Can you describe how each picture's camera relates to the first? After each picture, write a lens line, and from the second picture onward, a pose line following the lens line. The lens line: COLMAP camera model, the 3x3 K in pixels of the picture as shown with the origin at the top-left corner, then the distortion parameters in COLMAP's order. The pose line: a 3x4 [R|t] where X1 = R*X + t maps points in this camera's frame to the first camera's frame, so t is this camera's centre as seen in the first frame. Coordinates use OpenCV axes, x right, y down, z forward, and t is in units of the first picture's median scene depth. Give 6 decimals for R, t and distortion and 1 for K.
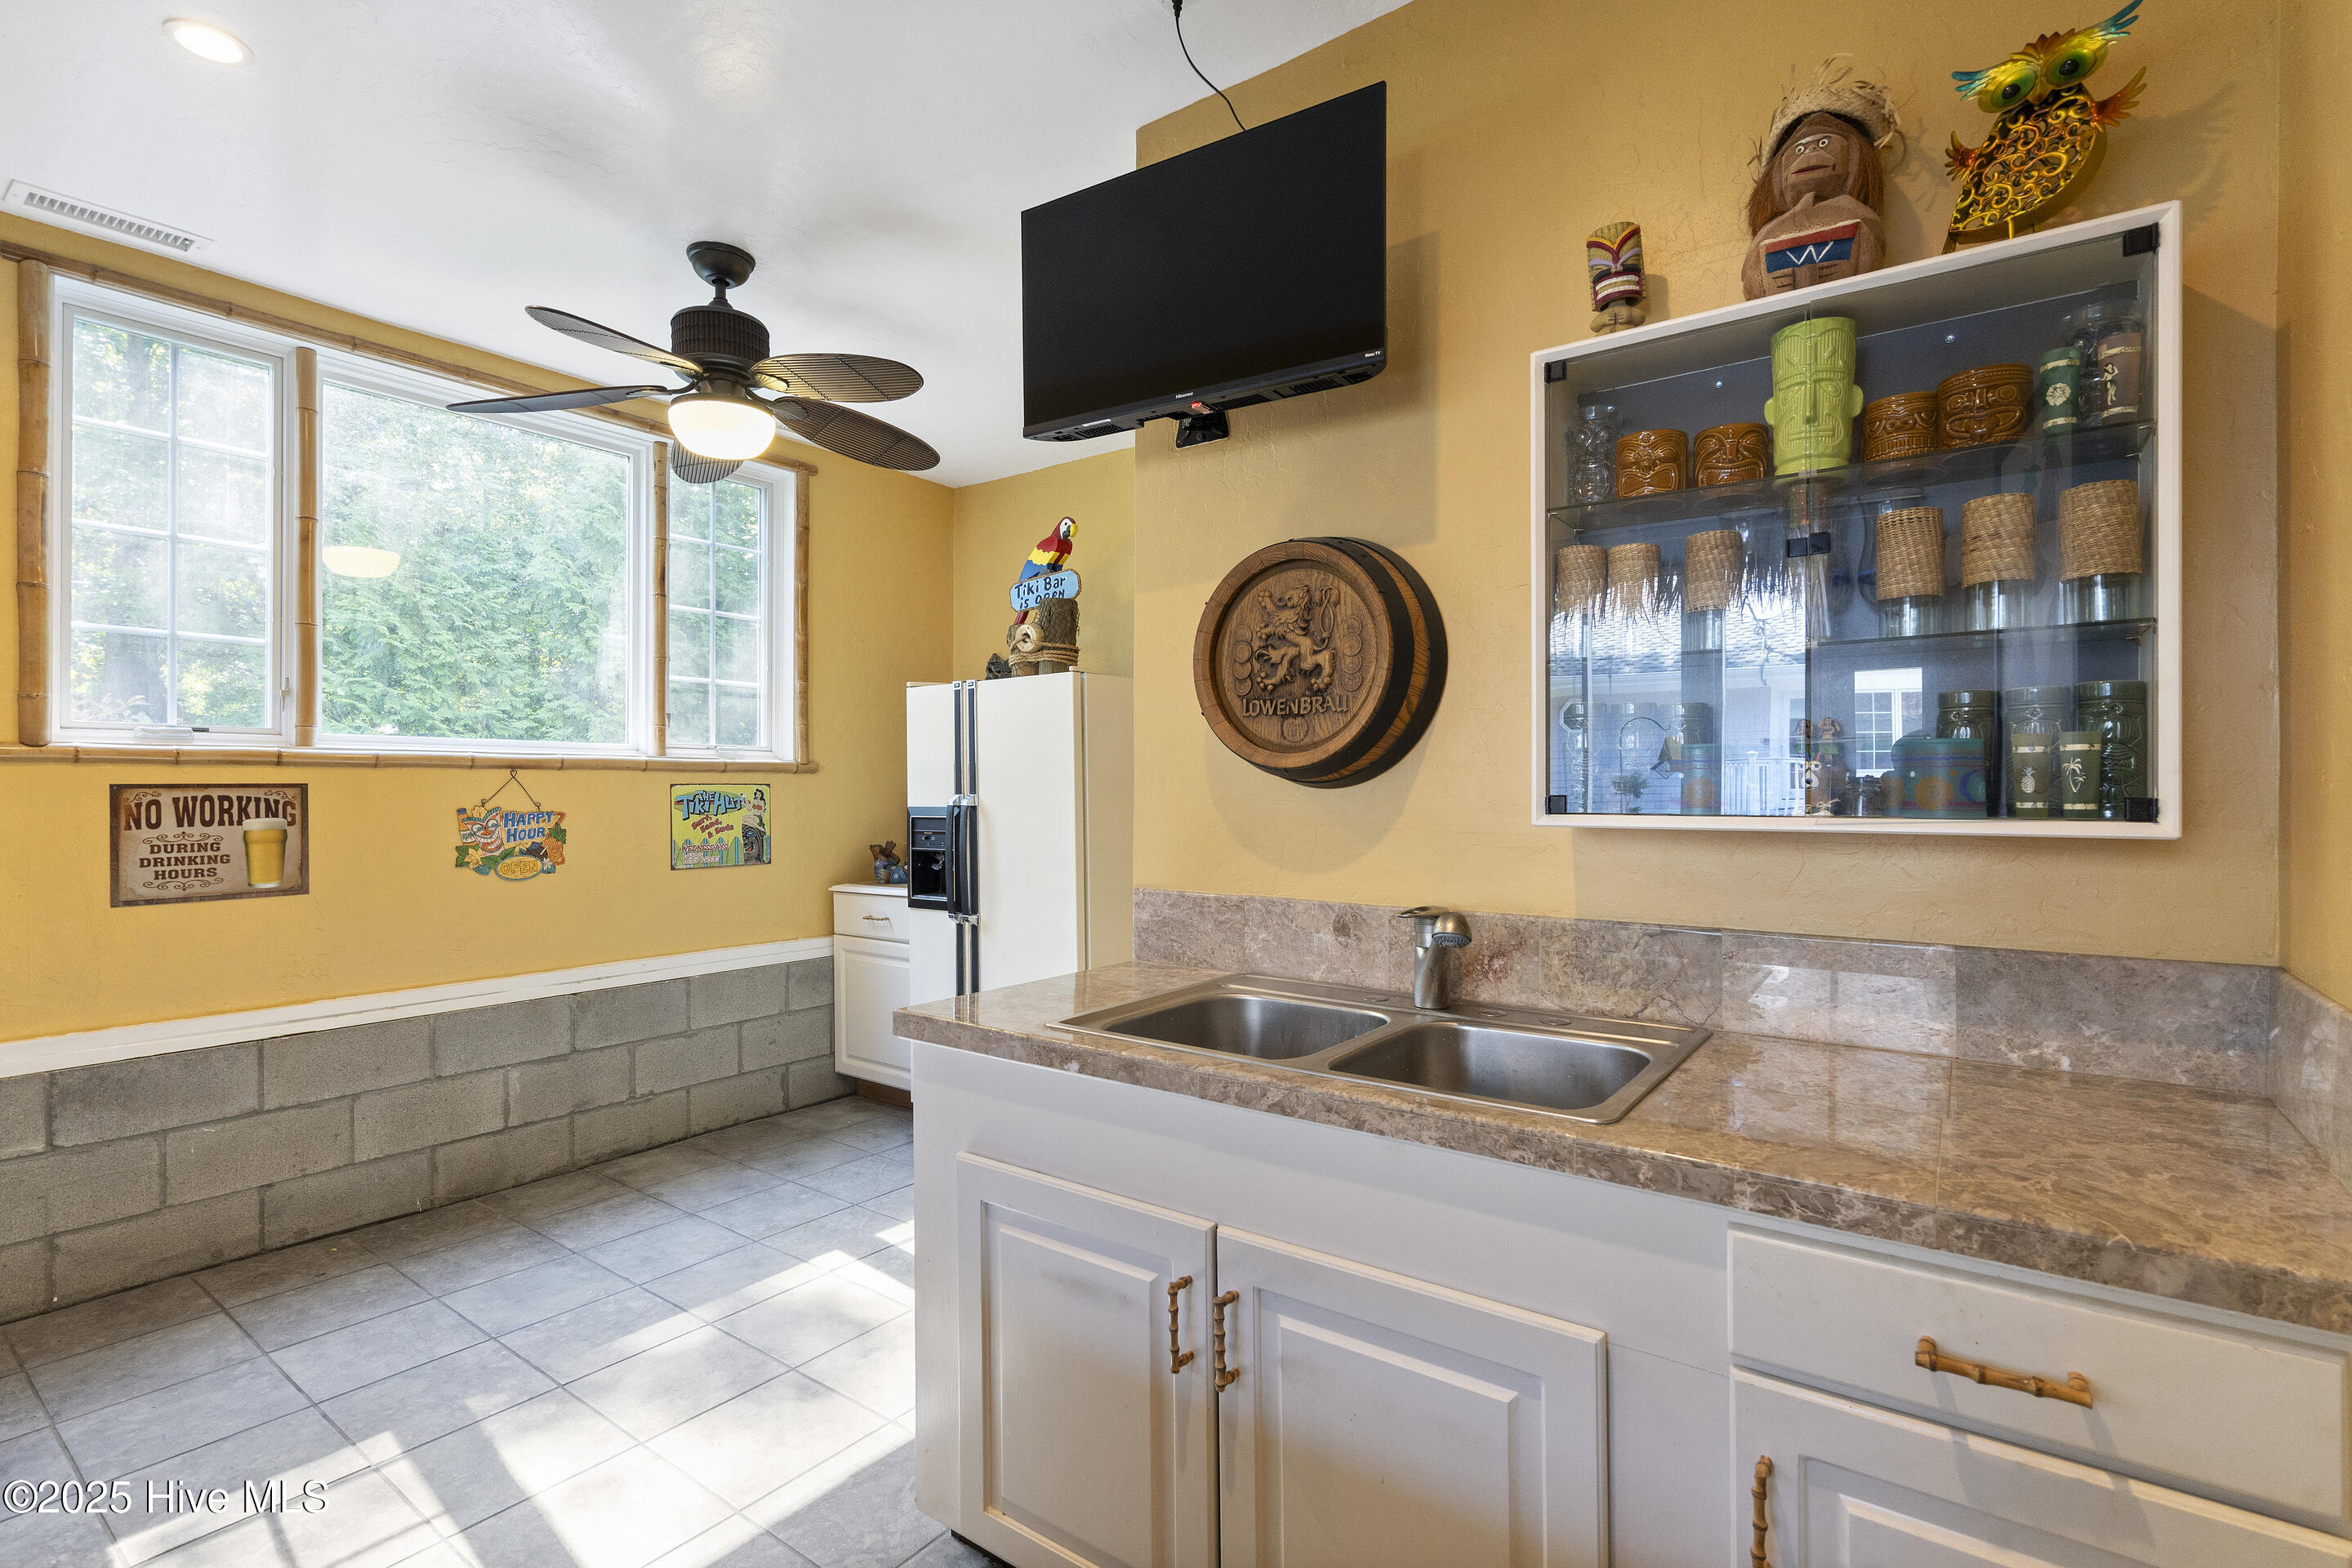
lens RADIAL K [[1088.0, 0, 1175.6], [0, 1088.0, 784.7], [0, 0, 1]] dist [0.001701, 0.000425]
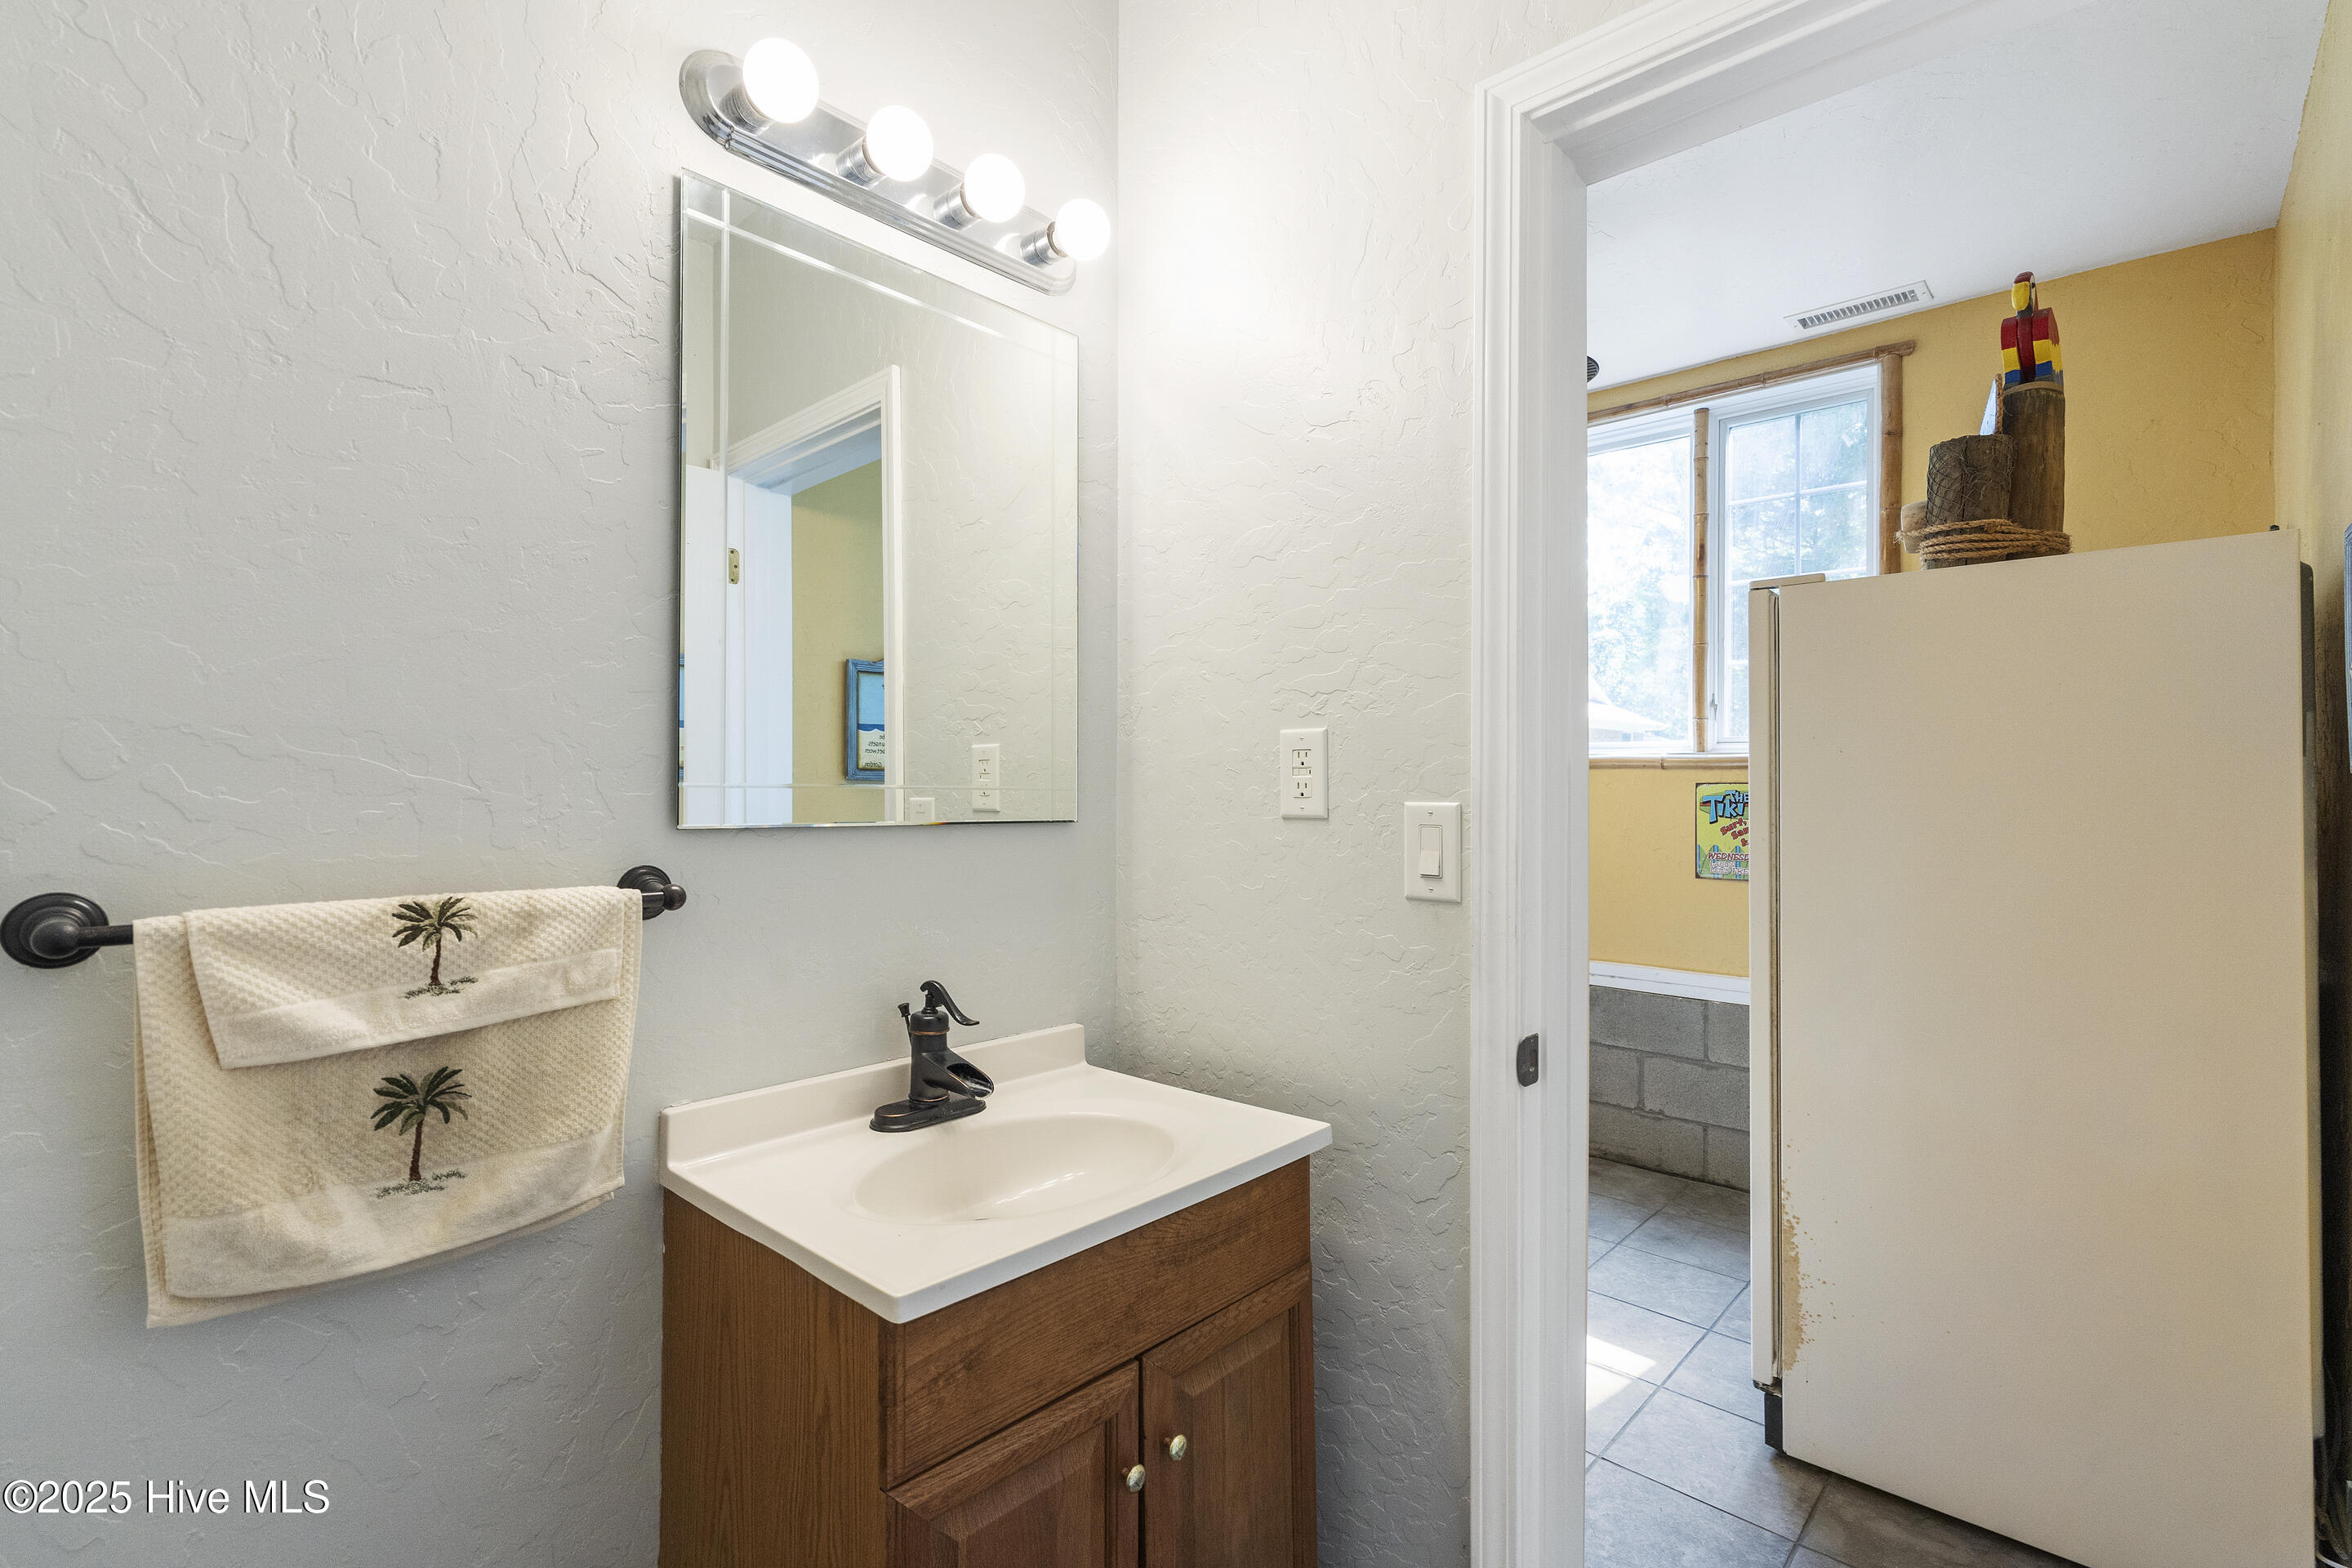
lens RADIAL K [[1088.0, 0, 1175.6], [0, 1088.0, 785.3], [0, 0, 1]] dist [0.001701, 0.000425]
pose [[-0.110074, -0.002322, -0.993921, 0.480259], [-0.002591, 0.999995, -0.002049, 0.004196], [0.993920, 0.002350, -0.110079, 0.664124]]
